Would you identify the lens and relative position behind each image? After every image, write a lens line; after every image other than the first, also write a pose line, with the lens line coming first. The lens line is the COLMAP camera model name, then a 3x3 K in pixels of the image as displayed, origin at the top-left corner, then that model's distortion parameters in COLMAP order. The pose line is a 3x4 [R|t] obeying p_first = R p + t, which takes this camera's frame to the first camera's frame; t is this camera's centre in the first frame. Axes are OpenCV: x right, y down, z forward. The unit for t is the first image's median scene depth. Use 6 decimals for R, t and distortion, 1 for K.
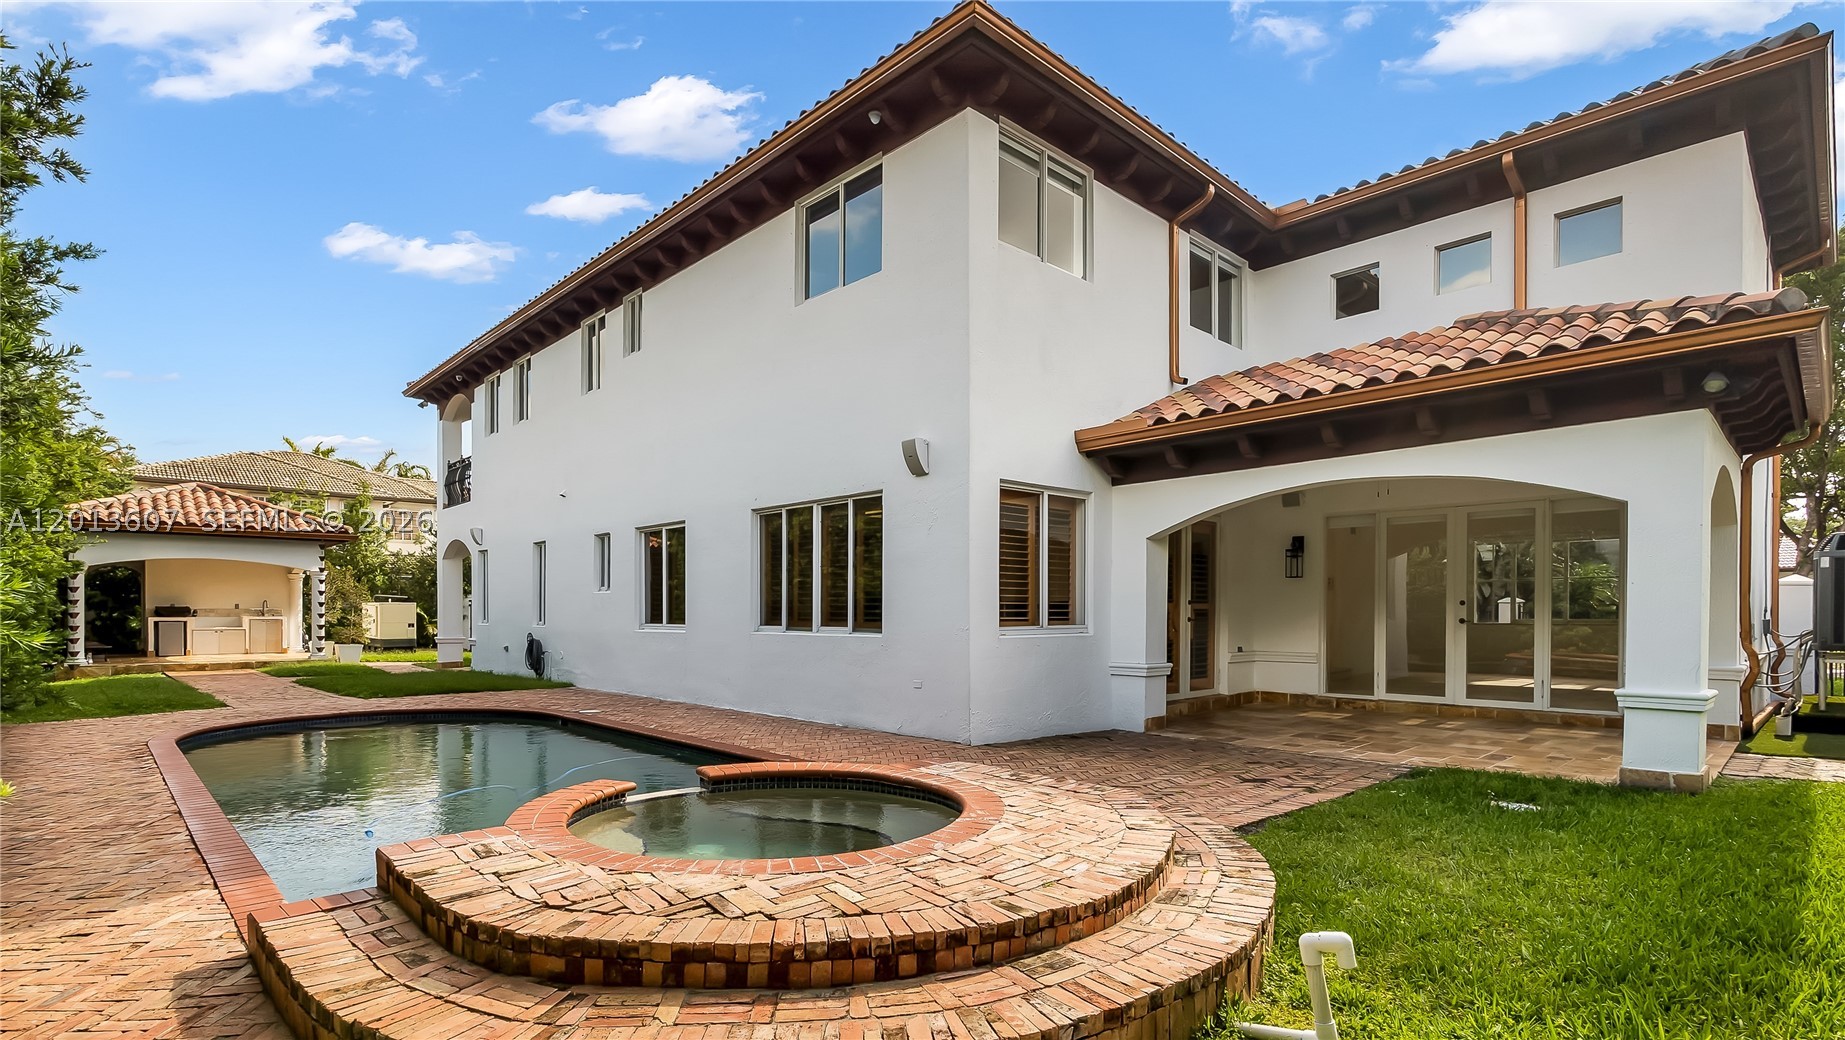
lens RADIAL K [[886.0, 0, 920.6], [0, 886.0, 615.5], [0, 0, 1]] dist [-0.002615, -0.000890]
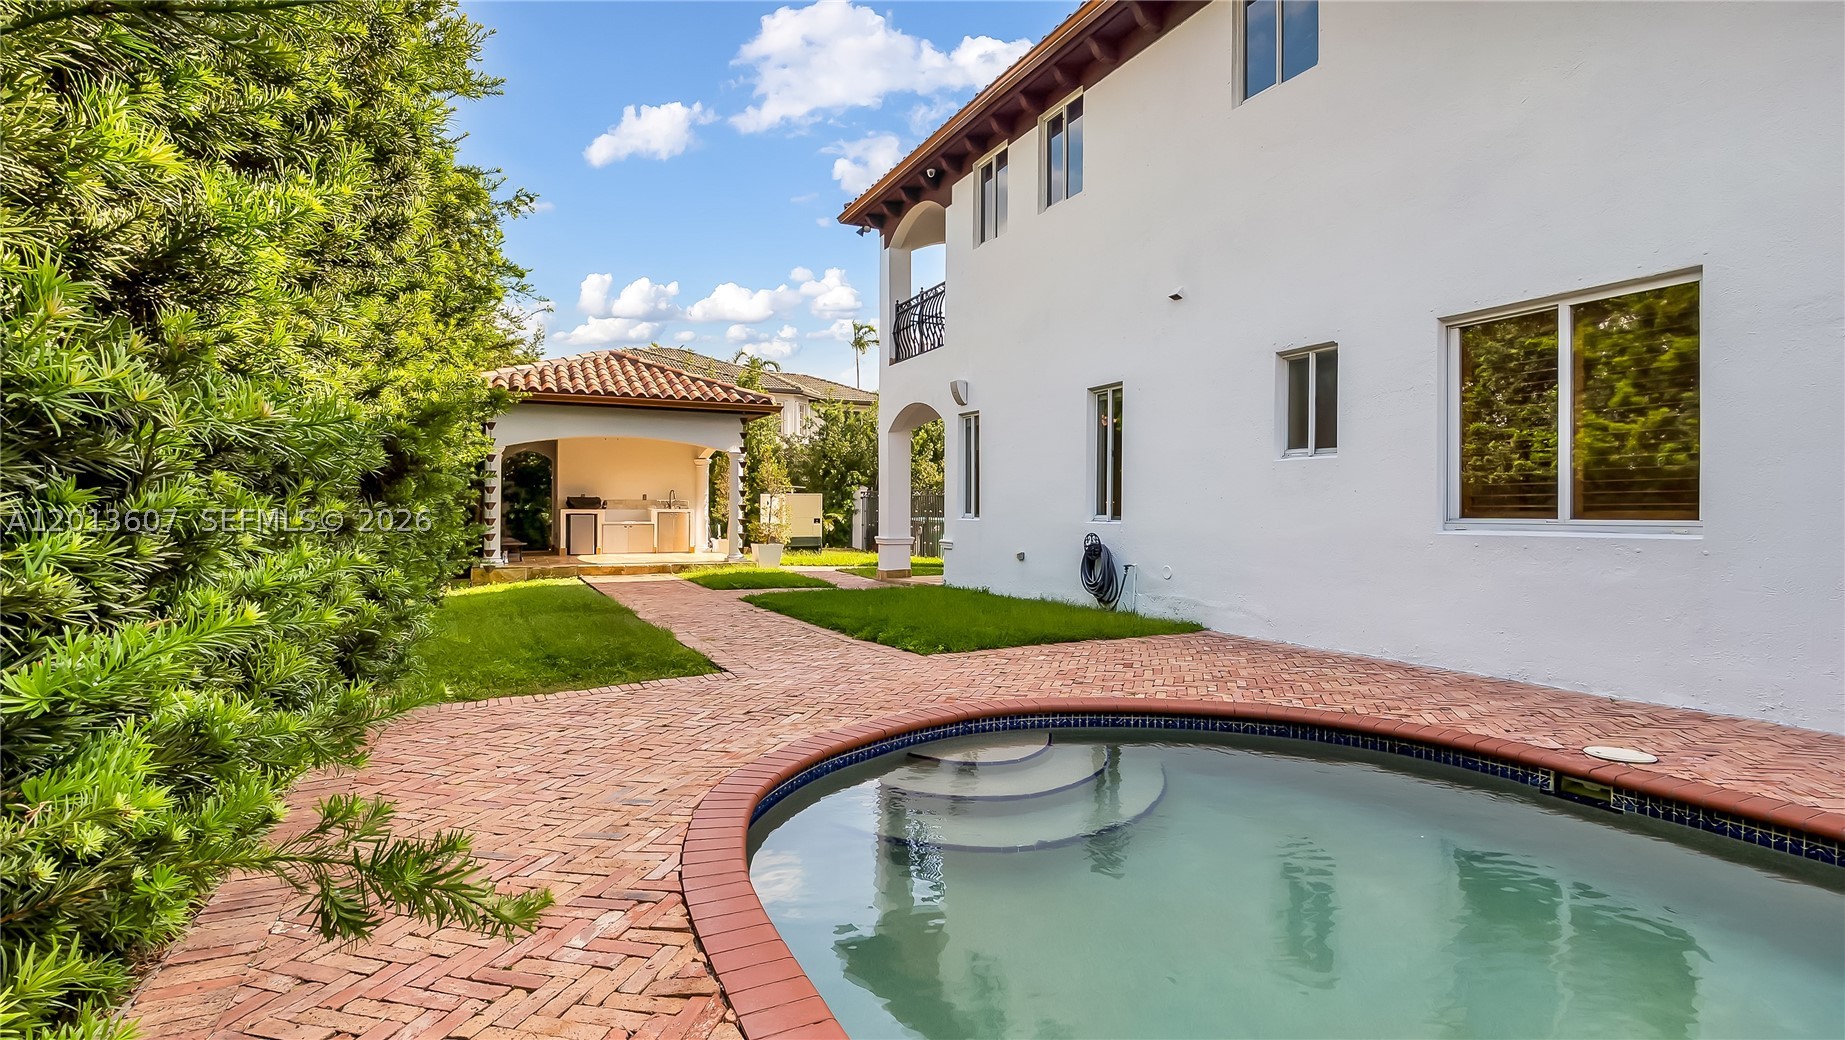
lens RADIAL K [[867.8, 0, 921.0], [0, 867.8, 502.8], [0, 0, 1]] dist [0.000991, 0.000085]
pose [[0.953753, -0.000401, -0.300592, -0.330041], [-0.003309, 0.999925, -0.011832, 0.005171], [0.300574, 0.012279, 0.953679, 0.346557]]
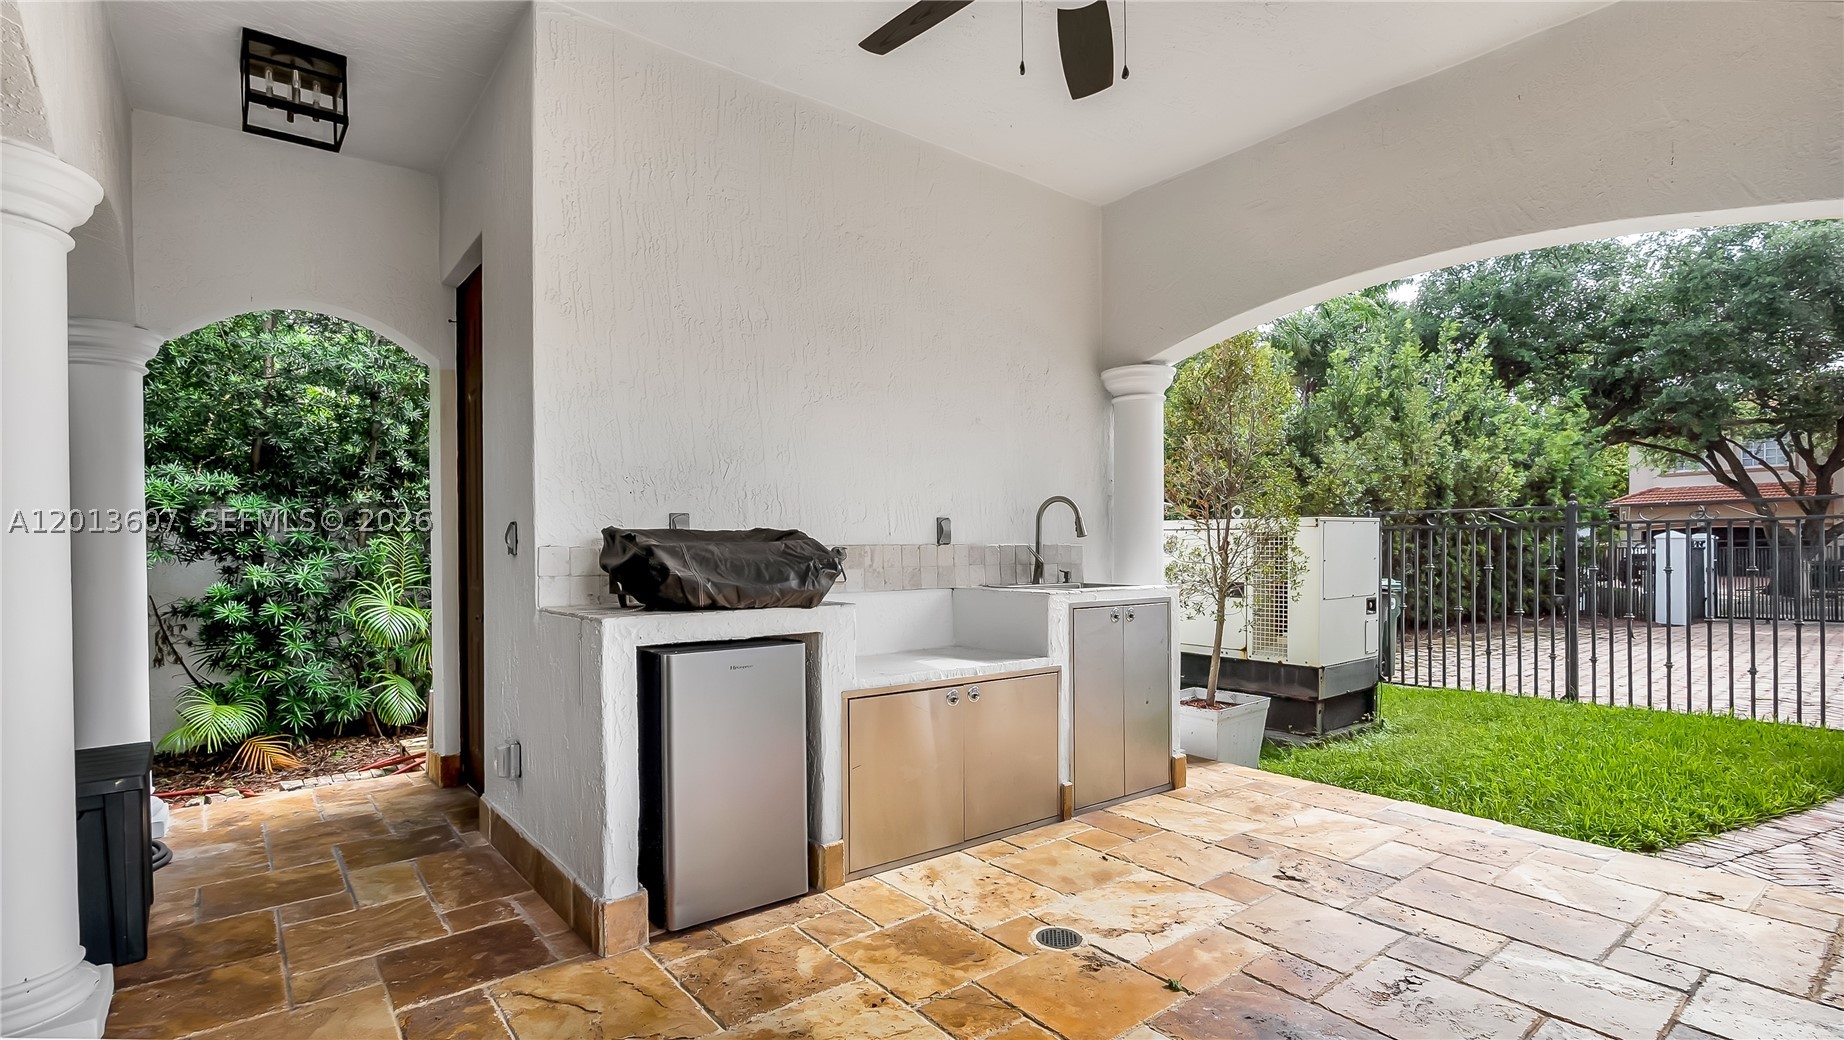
lens RADIAL K [[865.8, 0, 921.8], [0, 865.8, 549.3], [0, 0, 1]] dist [-0.006151, -0.000353]
pose [[0.995734, -0.010844, -0.091634, -0.956099], [0.010566, 0.999938, -0.003515, -0.007482], [0.091667, 0.002532, 0.995787, 1.035550]]
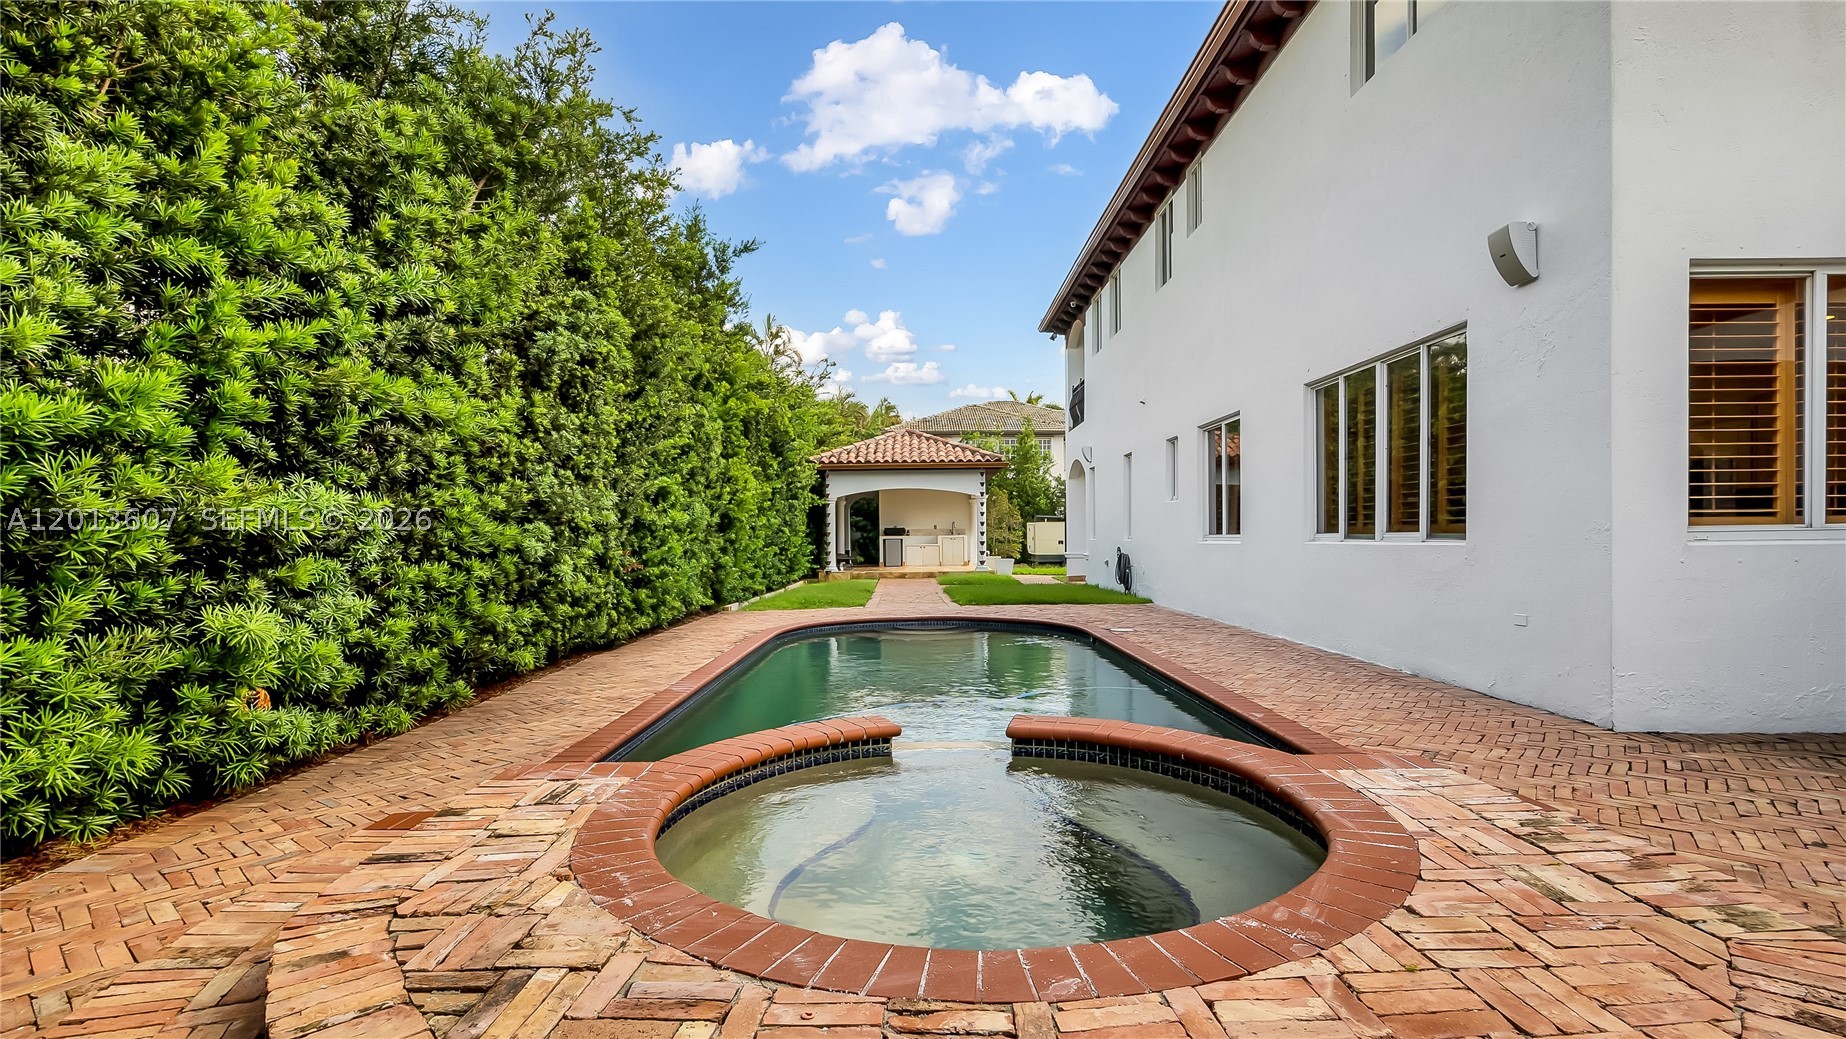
lens RADIAL K [[866.7, 0, 922.8], [0, 866.7, 548.8], [0, 0, 1]] dist [-0.006151, -0.000353]
pose [[0.730288, 0.001986, -0.683137, 0.051049], [0.007365, 0.999915, 0.010780, 0.008537], [0.683100, -0.012904, 0.730211, 0.129613]]
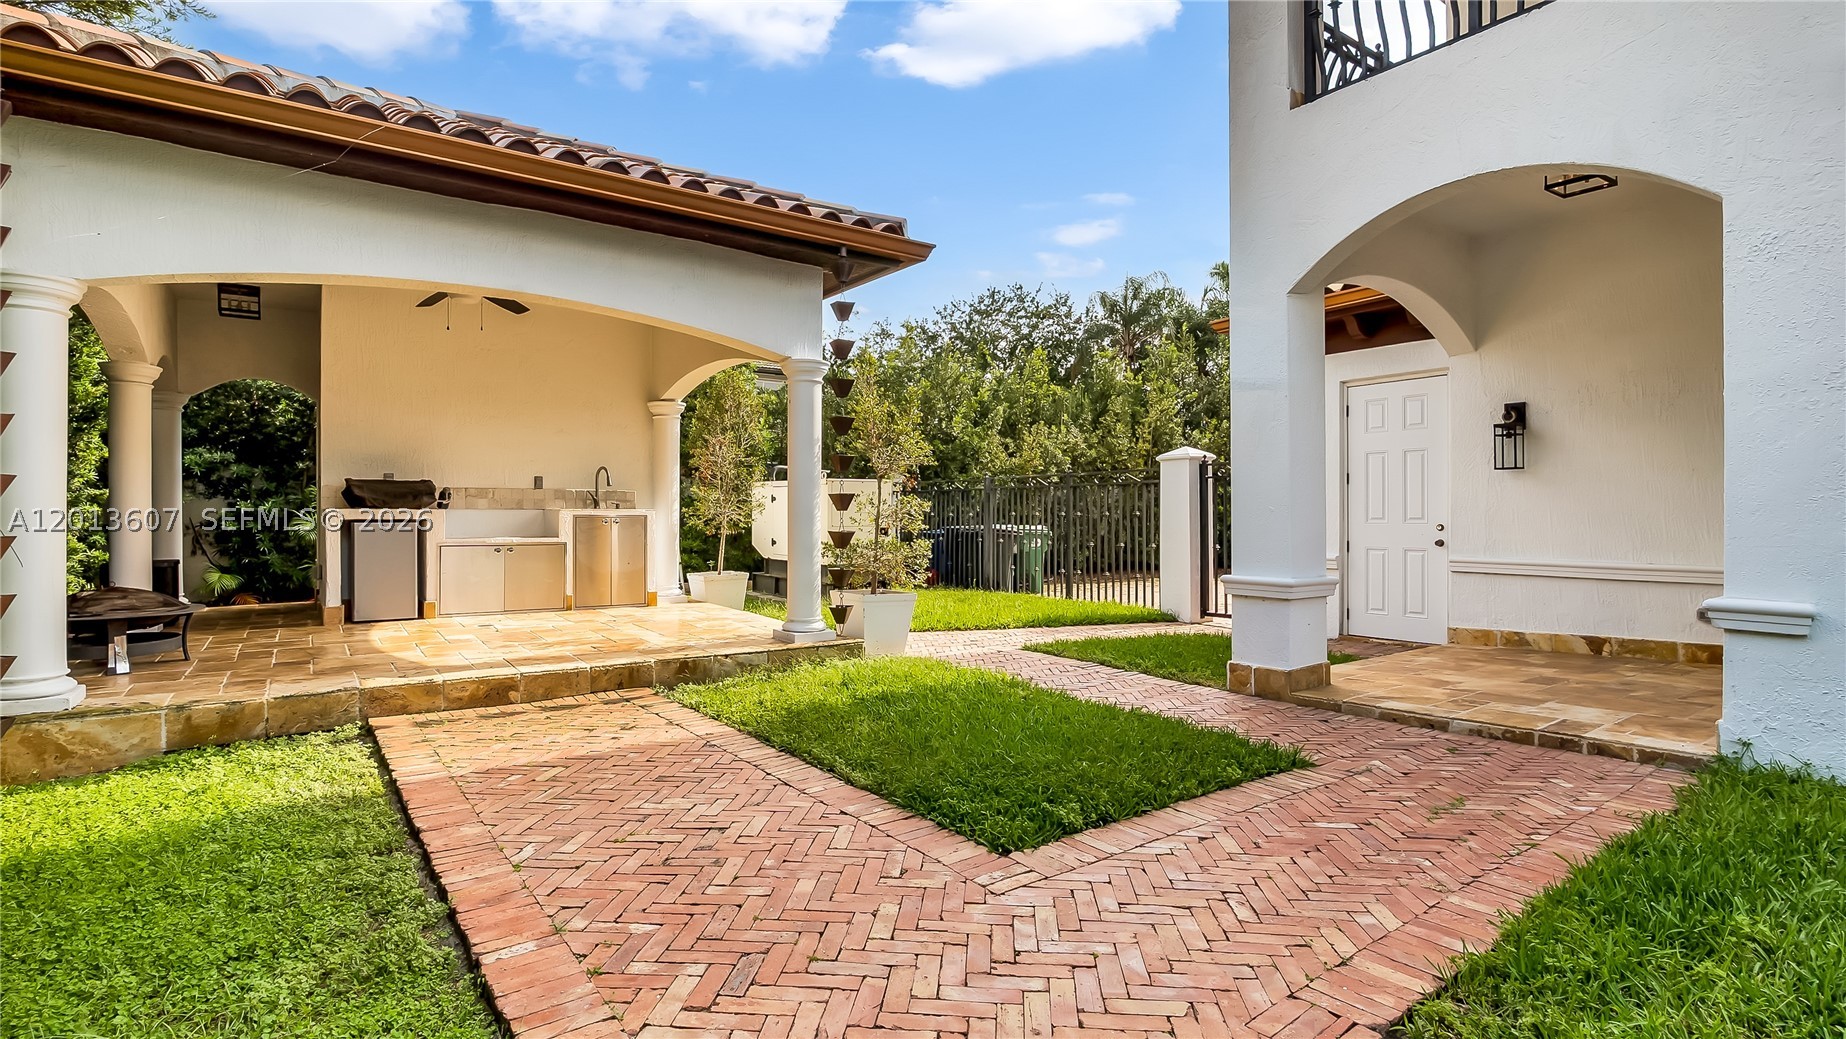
lens RADIAL K [[875.1, 0, 923.0], [0, 875.1, 519.5], [0, 0, 1]] dist [-0.010427, -0.000233]
pose [[0.990192, -0.001567, -0.139703, -0.697281], [0.000778, 0.999983, -0.005704, 0.009849], [0.139709, 0.005540, 0.990177, 0.814751]]
